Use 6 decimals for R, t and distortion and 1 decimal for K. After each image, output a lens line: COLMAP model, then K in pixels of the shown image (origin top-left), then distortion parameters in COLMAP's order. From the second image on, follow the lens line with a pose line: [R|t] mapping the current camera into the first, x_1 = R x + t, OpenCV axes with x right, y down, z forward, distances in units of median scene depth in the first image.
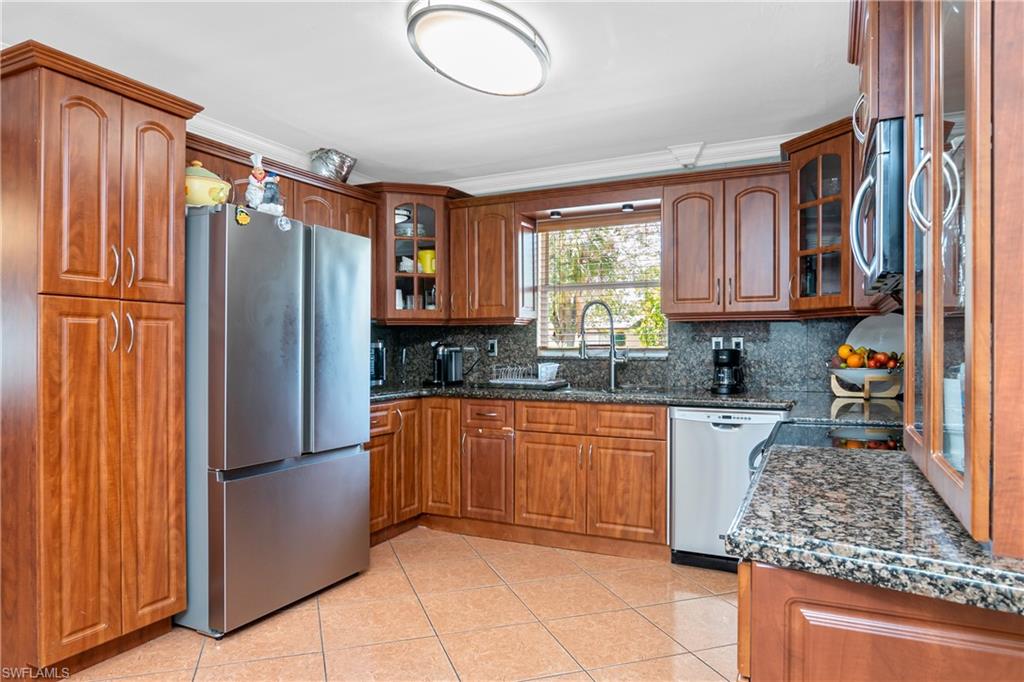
lens RADIAL K [[652.9, 0, 512.0], [0, 652.9, 341.0], [0, 0, 1]] dist [-0.007503, -0.000572]
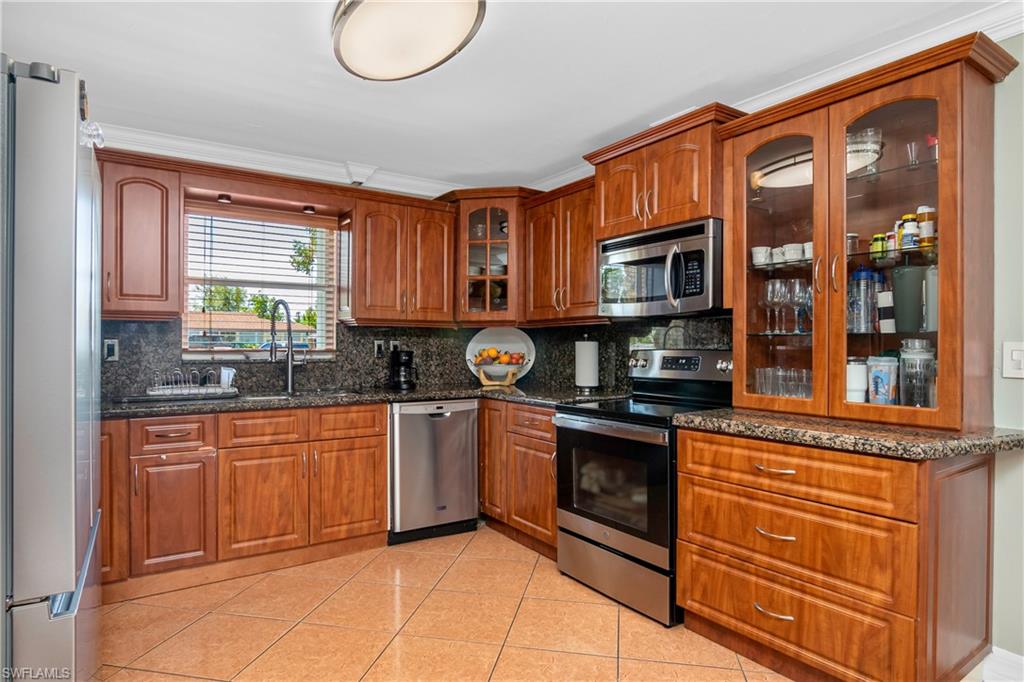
lens RADIAL K [[565.5, 0, 512.0], [0, 565.5, 341.0], [0, 0, 1]] dist [0.005923, 0.000114]
pose [[0.506015, 0.010841, 0.862457, -0.450048], [-0.012523, 0.999908, -0.005221, -0.002808], [-0.862434, -0.008159, 0.506104, 0.319764]]
